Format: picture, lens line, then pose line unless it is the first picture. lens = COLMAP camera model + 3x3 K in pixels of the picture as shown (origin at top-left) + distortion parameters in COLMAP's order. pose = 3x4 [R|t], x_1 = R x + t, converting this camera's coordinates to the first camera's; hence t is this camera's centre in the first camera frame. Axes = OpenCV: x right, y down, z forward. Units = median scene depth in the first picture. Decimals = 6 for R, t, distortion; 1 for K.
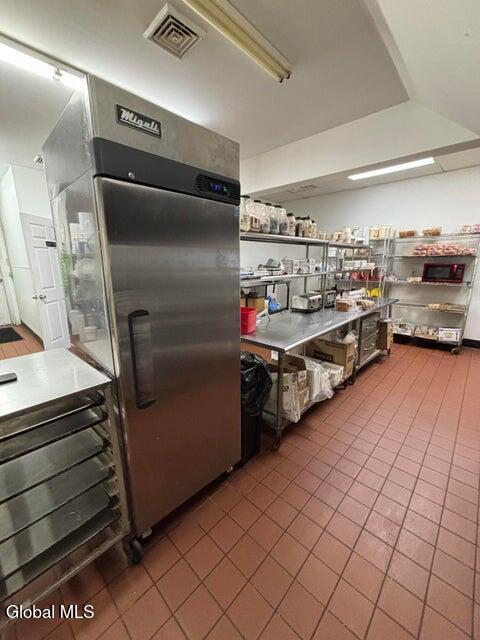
lens RADIAL K [[257.7, 0, 240.9], [0, 257.7, 319.6], [0, 0, 1]] dist [-0.000586, -0.000021]
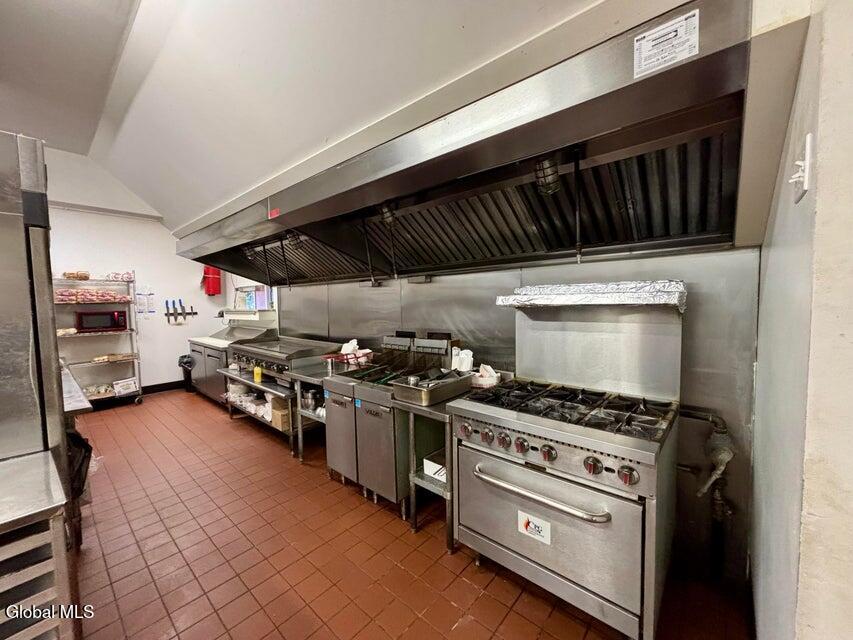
lens RADIAL K [[343.5, 0, 428.2], [0, 343.5, 318.7], [0, 0, 1]] dist [-0.000586, -0.000021]
pose [[0.032223, -0.051470, 0.998155, -0.368771], [0.221431, 0.974224, 0.043087, 0.008773], [-0.974643, 0.219634, 0.042790, -0.155260]]
